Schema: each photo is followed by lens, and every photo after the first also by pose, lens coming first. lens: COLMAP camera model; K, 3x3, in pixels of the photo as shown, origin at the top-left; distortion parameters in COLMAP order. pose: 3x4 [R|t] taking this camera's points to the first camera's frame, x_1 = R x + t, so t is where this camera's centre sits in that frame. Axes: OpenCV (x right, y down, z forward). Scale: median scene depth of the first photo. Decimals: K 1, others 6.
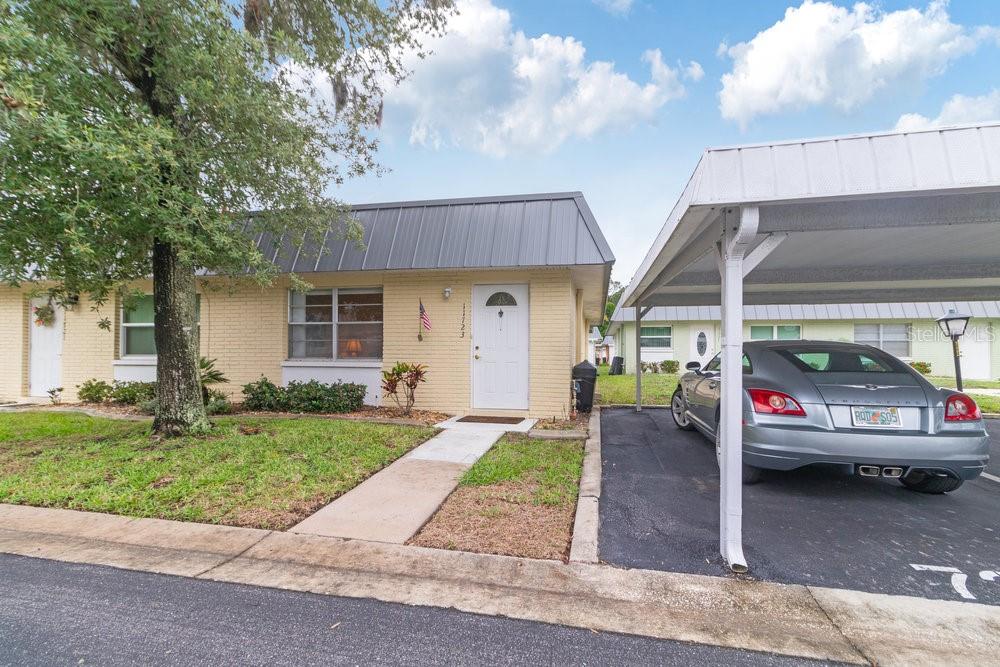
lens RADIAL K [[446.6, 0, 497.8], [0, 446.6, 354.3], [0, 0, 1]] dist [0.007243, 0.000377]
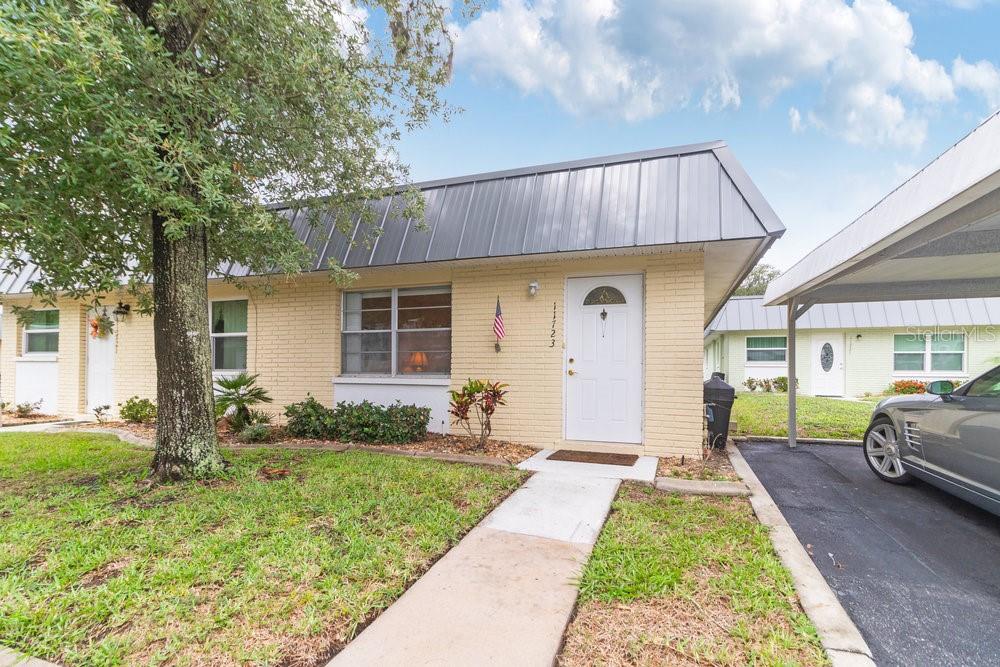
lens RADIAL K [[446.6, 0, 497.8], [0, 446.6, 354.3], [0, 0, 1]] dist [0.007243, 0.000377]
pose [[0.988998, -0.003940, -0.147876, -0.060681], [-0.001141, 0.999412, -0.034259, 0.001341], [0.147924, 0.034051, 0.988412, 0.239522]]
